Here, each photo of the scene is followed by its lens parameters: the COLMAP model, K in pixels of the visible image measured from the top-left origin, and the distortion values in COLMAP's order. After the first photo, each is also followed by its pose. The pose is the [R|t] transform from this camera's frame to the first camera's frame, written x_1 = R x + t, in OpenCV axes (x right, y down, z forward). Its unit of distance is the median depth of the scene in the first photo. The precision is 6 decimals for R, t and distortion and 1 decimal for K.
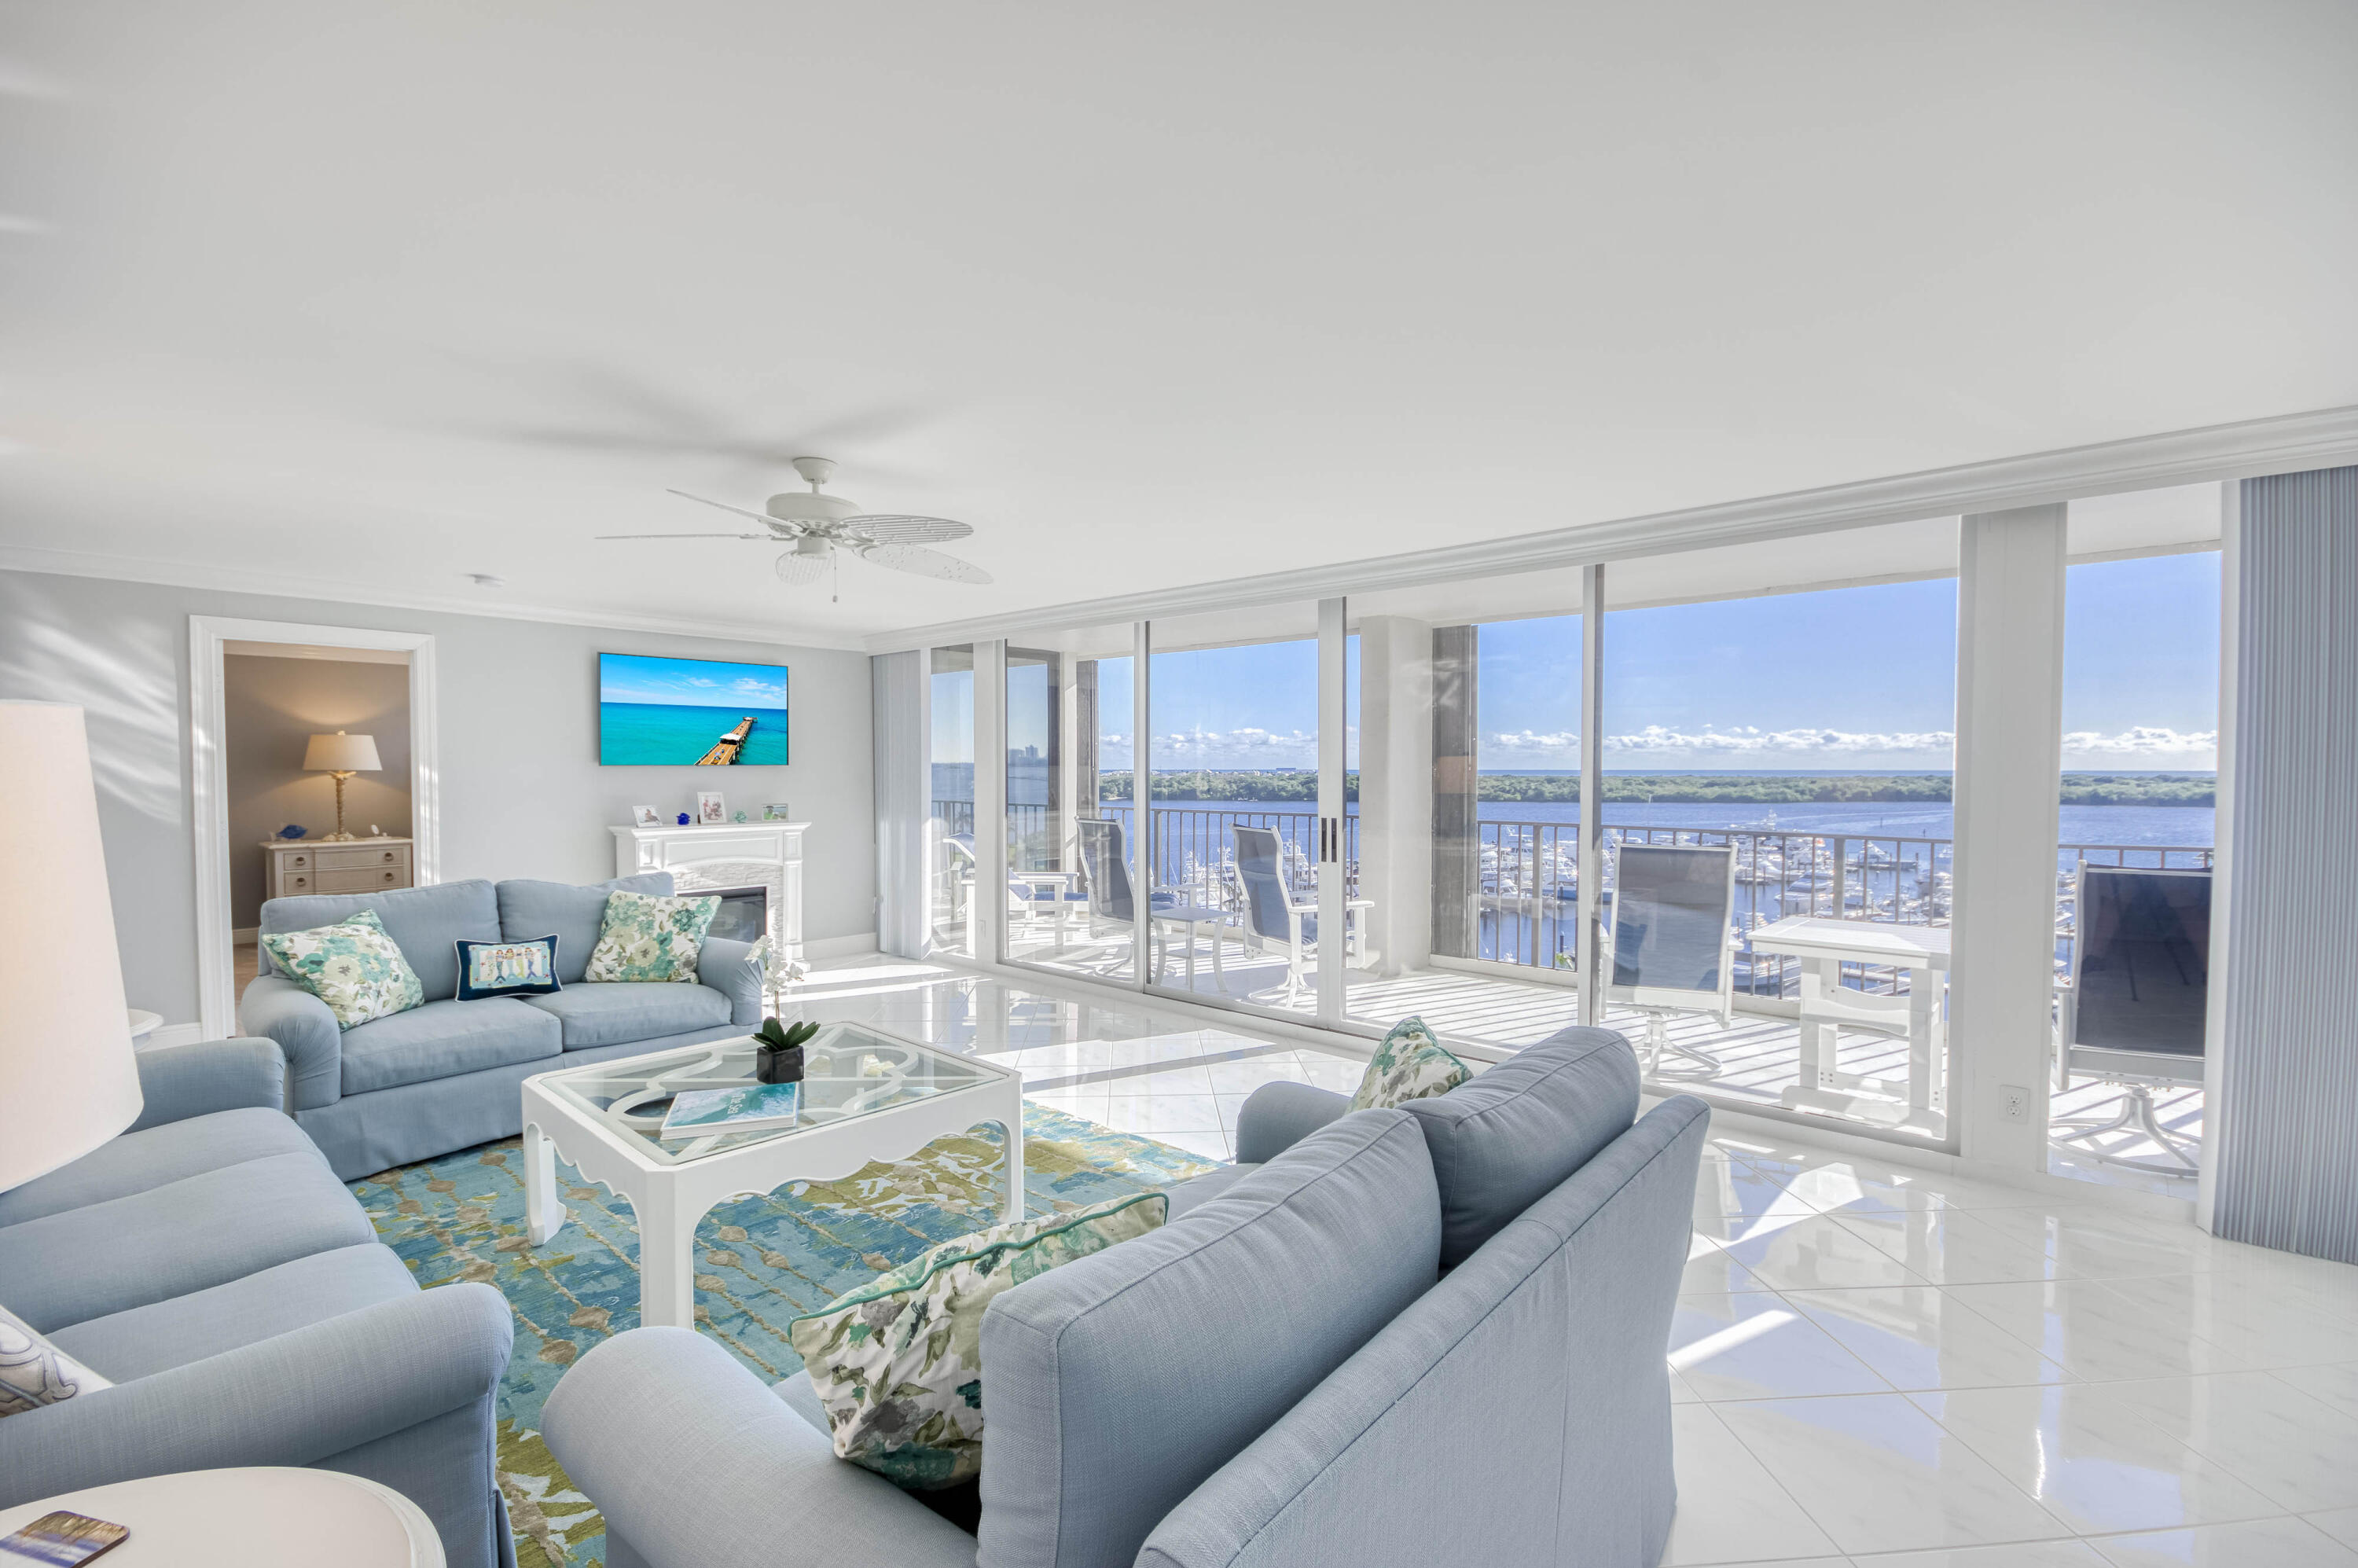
lens RADIAL K [[1031.8, 0, 1188.5], [0, 1031.8, 792.5], [0, 0, 1]] dist [-0.003110, -0.003782]
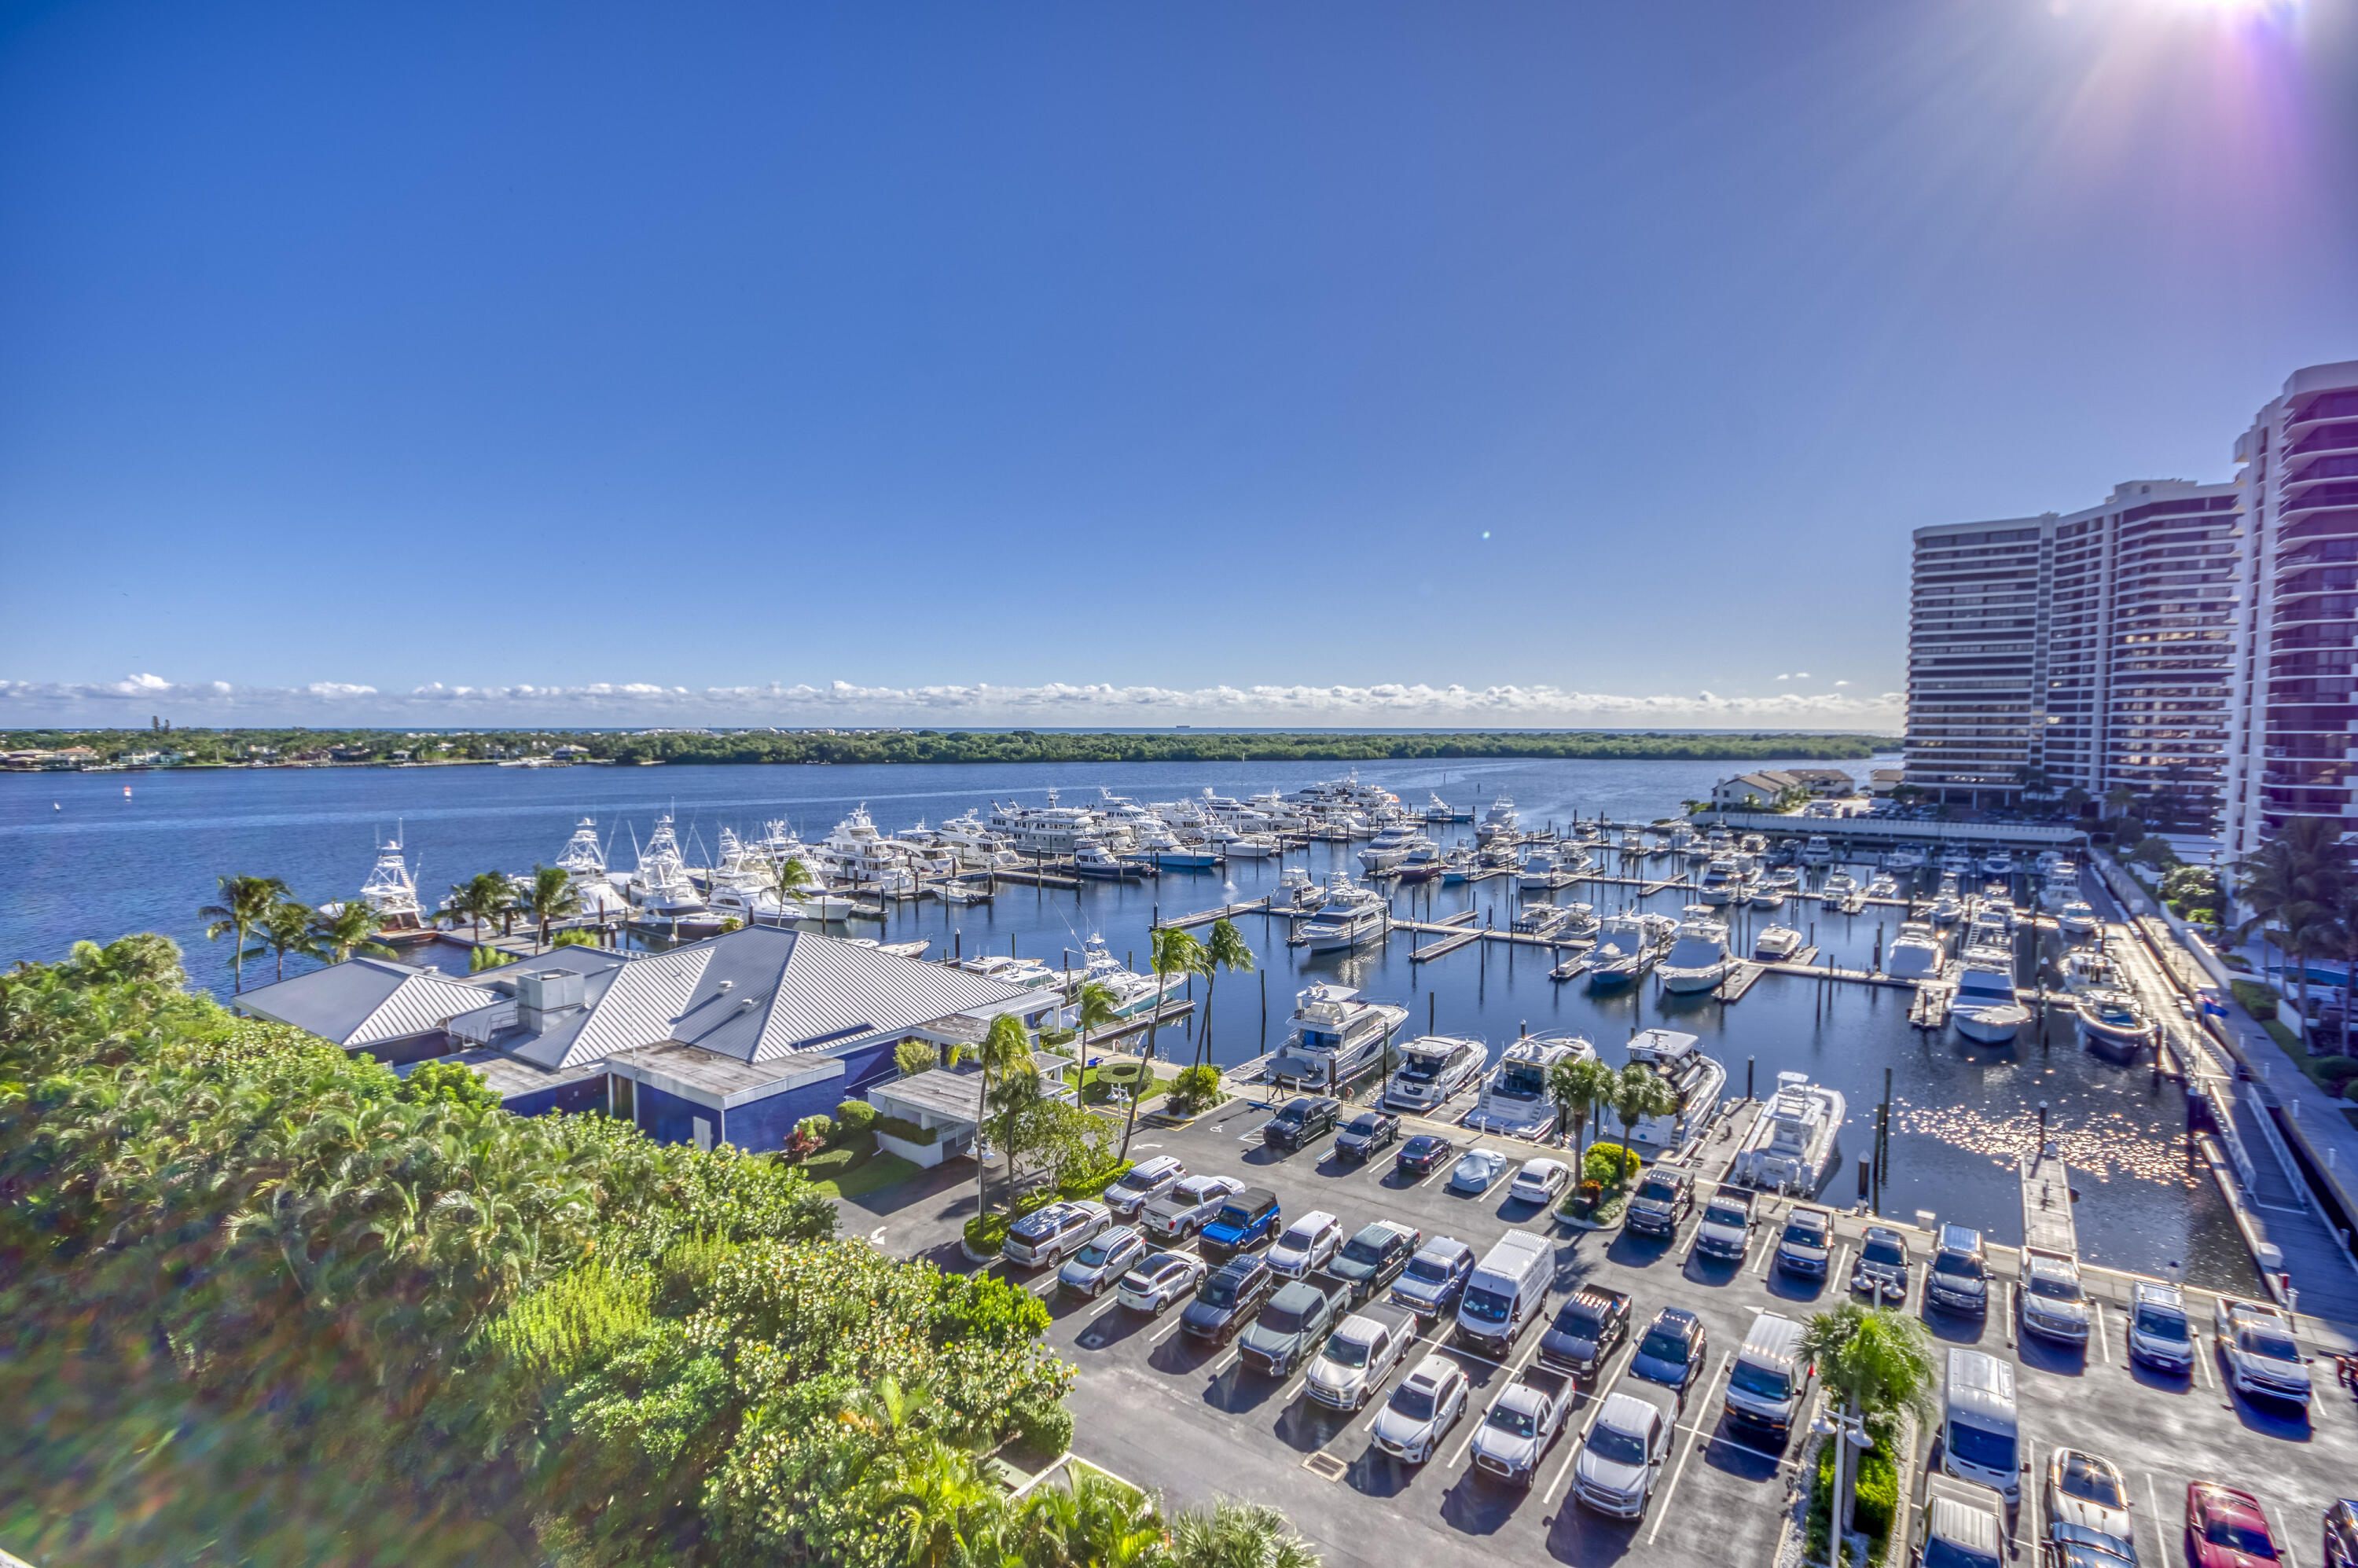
lens RADIAL K [[1115.6, 0, 1200.5], [0, 1115.6, 796.9], [0, 0, 1]] dist [0.011136, -0.005345]
pose [[0.928984, -0.022444, 0.369438, 0.463759], [0.007858, 0.999131, 0.040941, -0.025959], [-0.370036, -0.035130, 0.928353, 0.814653]]
